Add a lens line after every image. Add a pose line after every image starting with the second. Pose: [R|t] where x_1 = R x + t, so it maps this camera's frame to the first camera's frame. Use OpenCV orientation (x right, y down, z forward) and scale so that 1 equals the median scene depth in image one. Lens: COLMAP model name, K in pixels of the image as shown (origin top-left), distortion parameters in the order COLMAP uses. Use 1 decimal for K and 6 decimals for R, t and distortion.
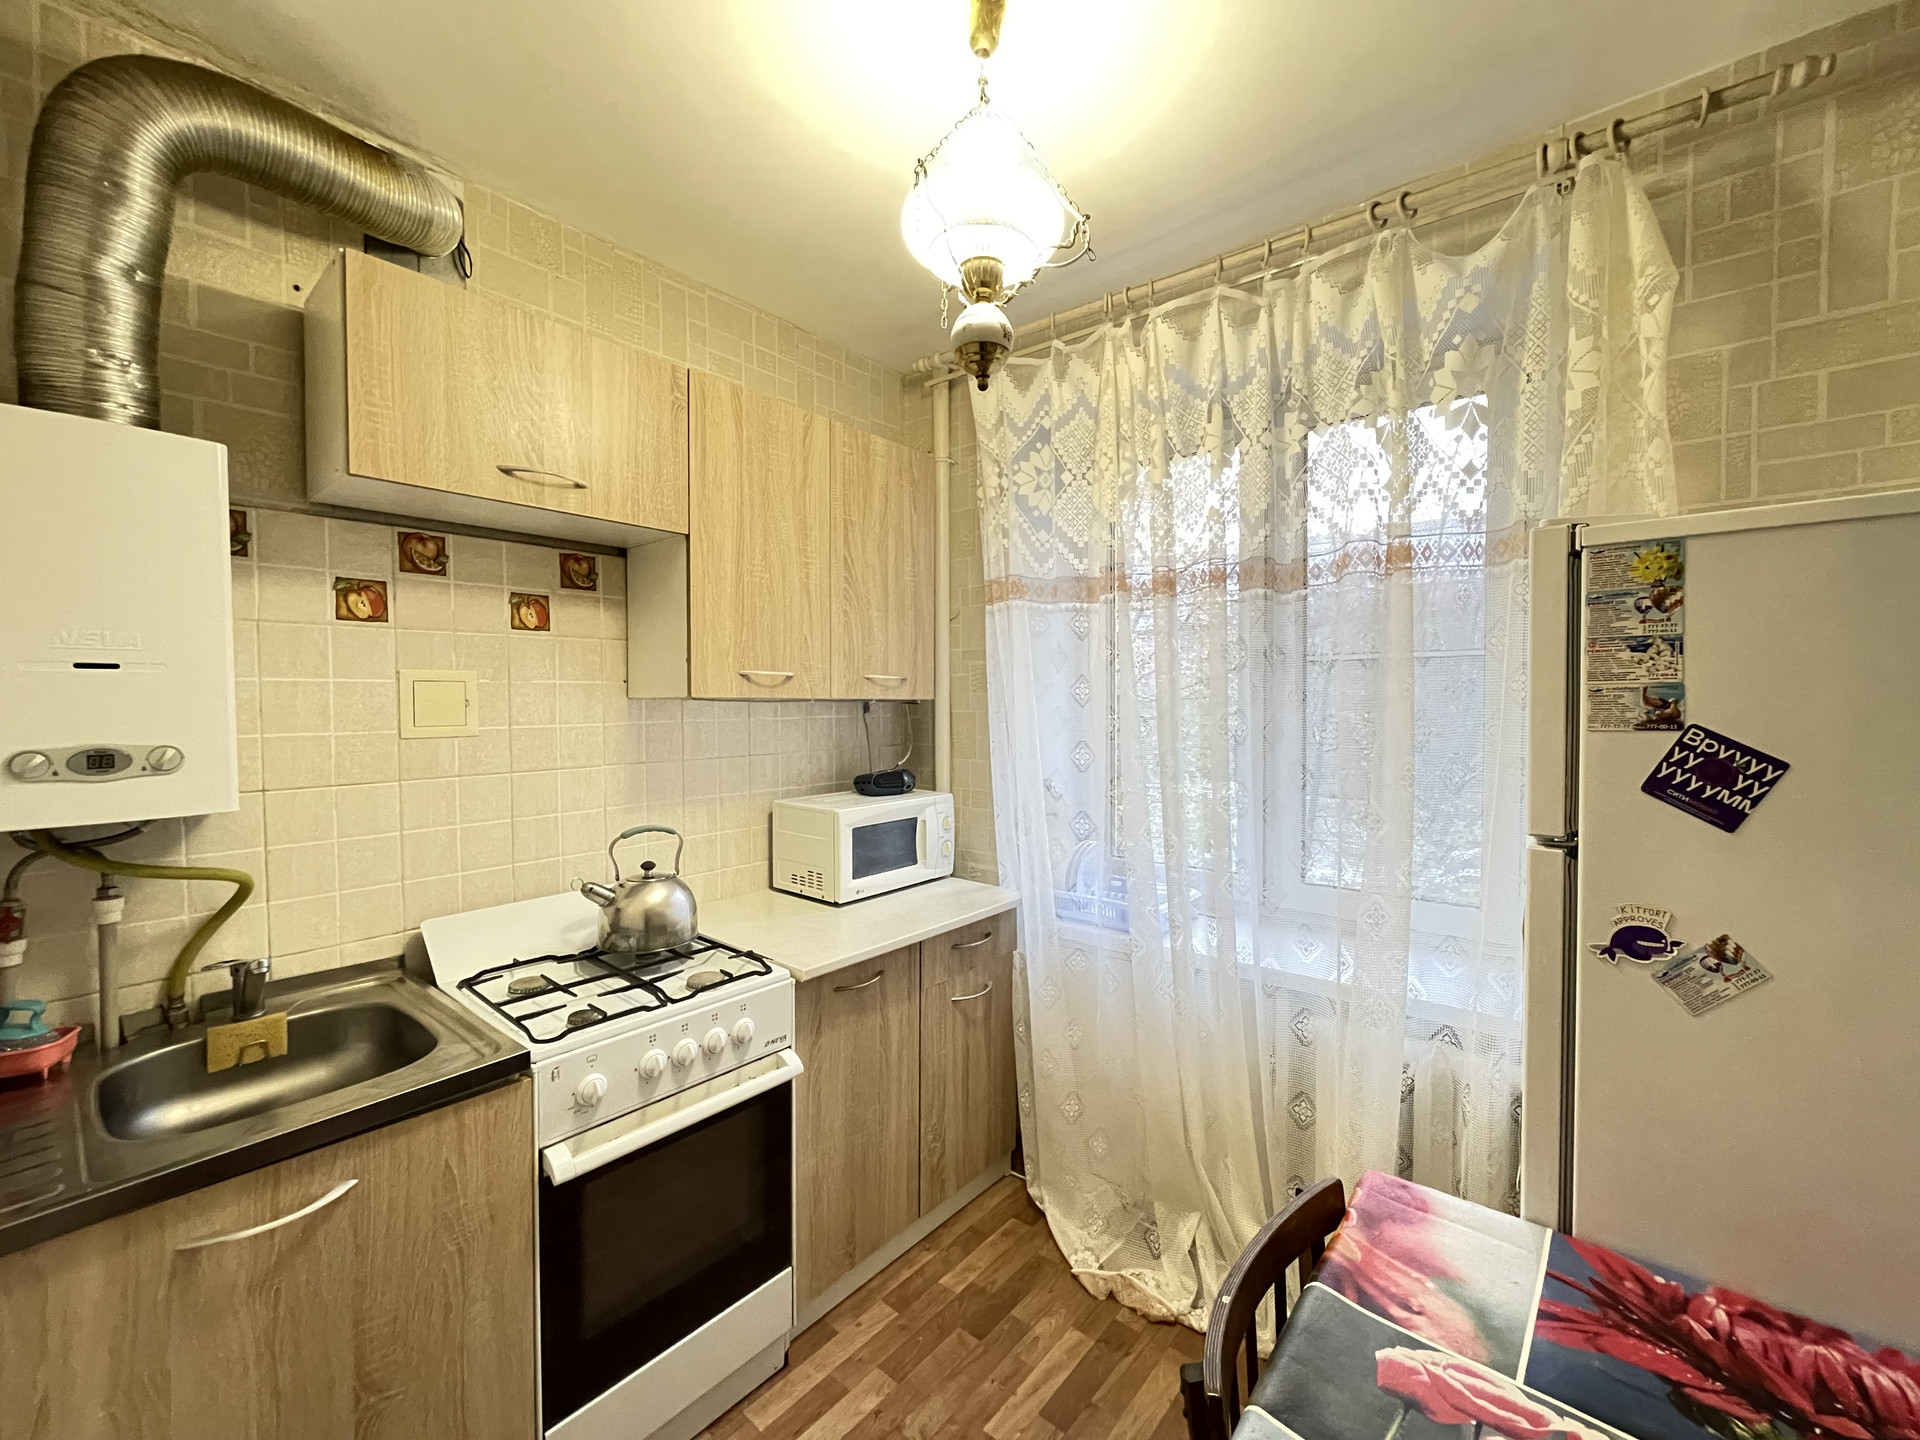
lens RADIAL K [[773.8, 0, 966.5], [0, 773.8, 720.4], [0, 0, 1]] dist [-0.002977, -0.000112]
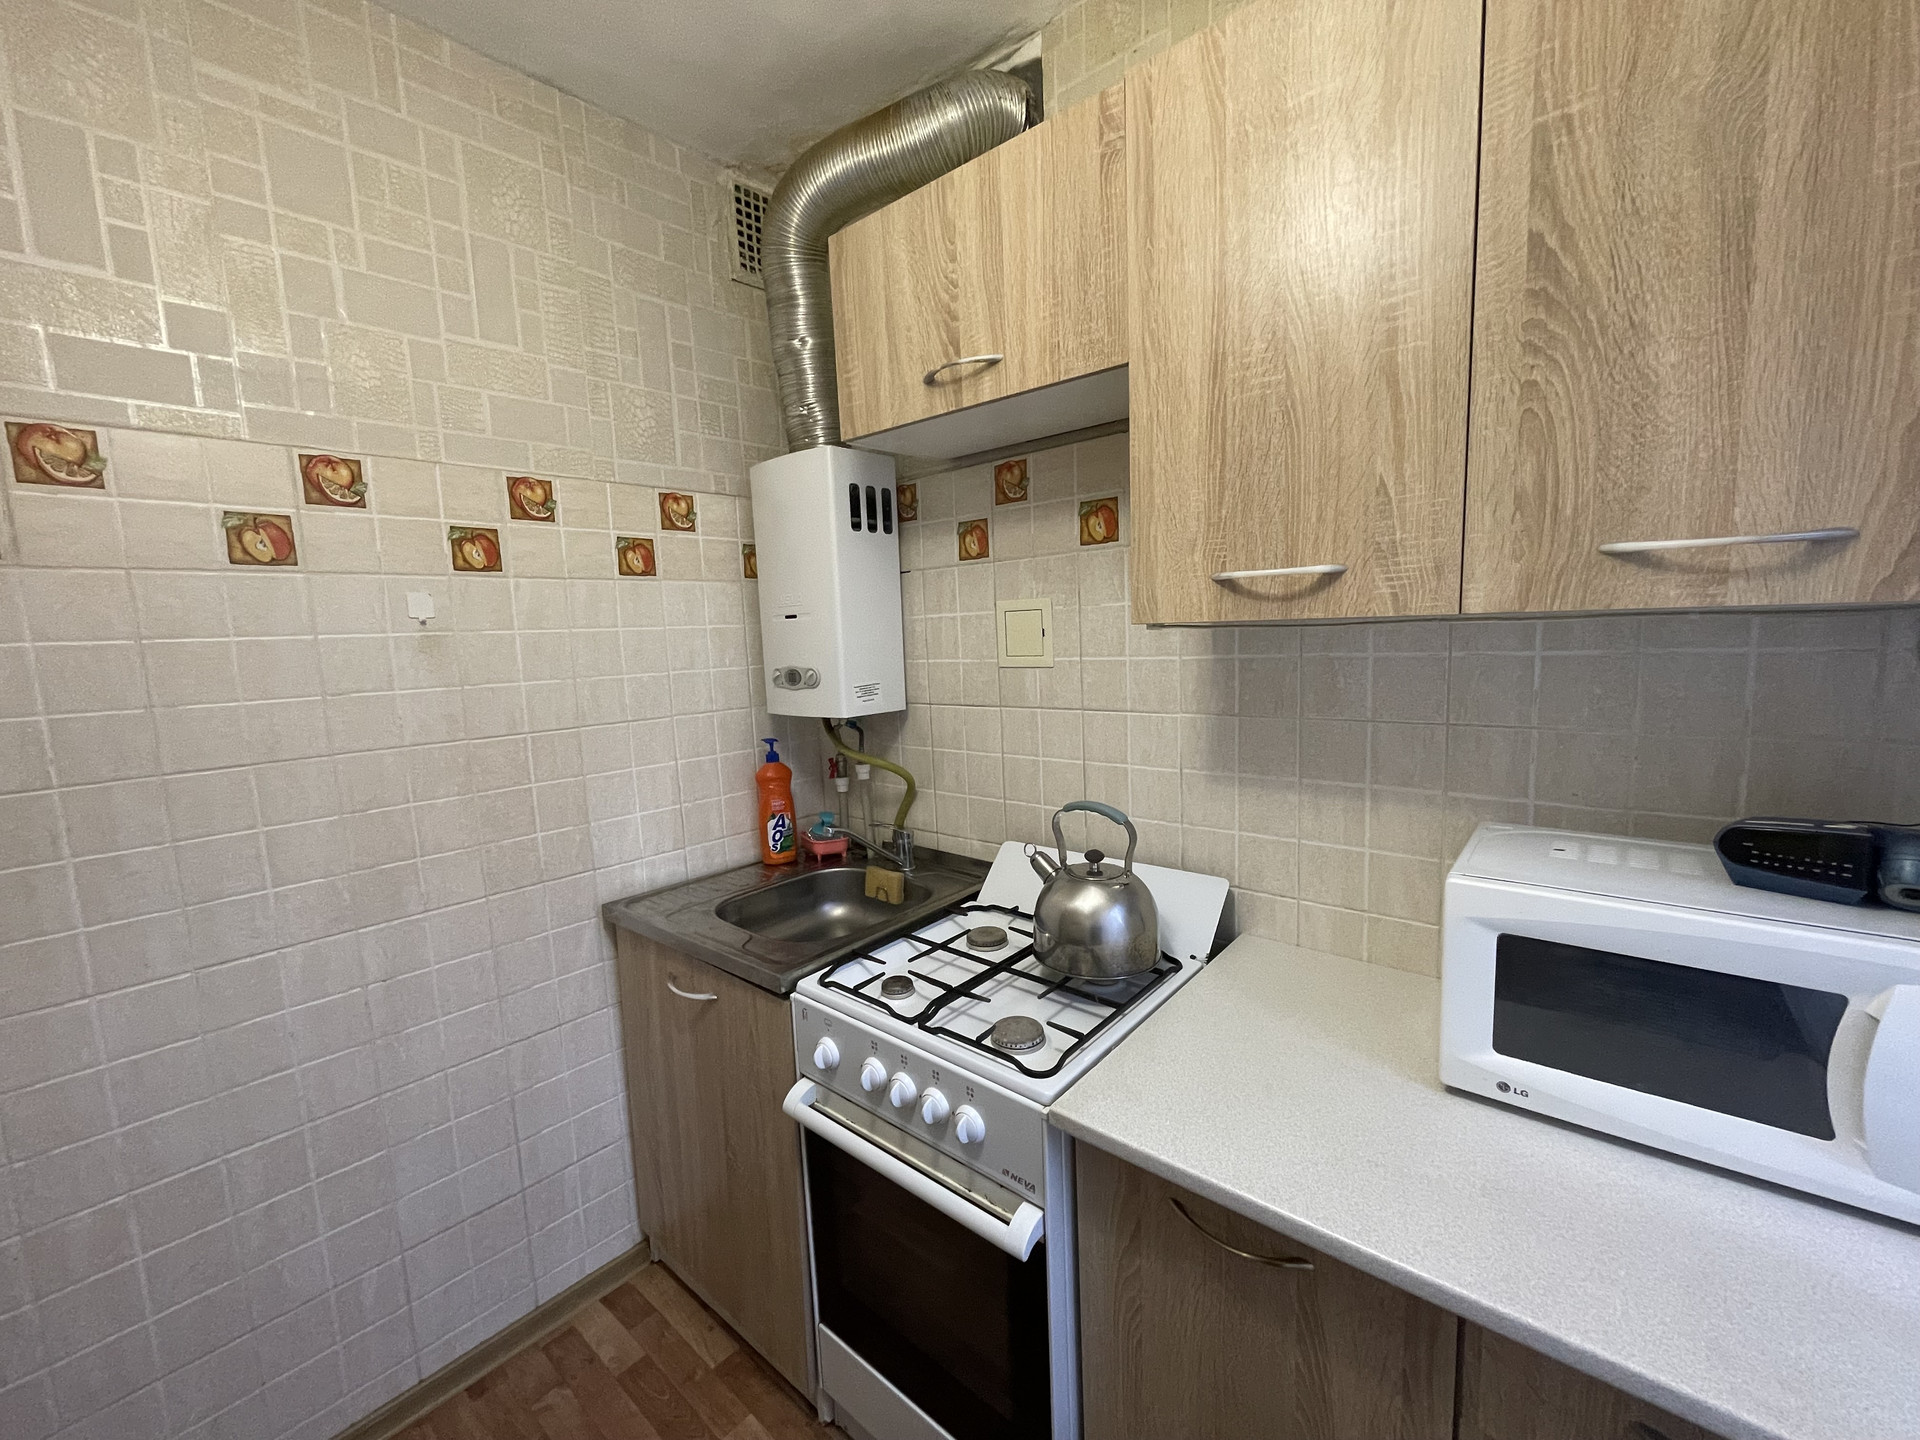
lens RADIAL K [[773.8, 0, 964.5], [0, 773.8, 716.8], [0, 0, 1]] dist [-0.002977, -0.000112]
pose [[-0.011504, 0.121800, -0.992488, 0.301469], [0.016711, 0.992438, 0.121600, -0.035210], [0.999794, -0.015187, -0.013453, 0.881547]]
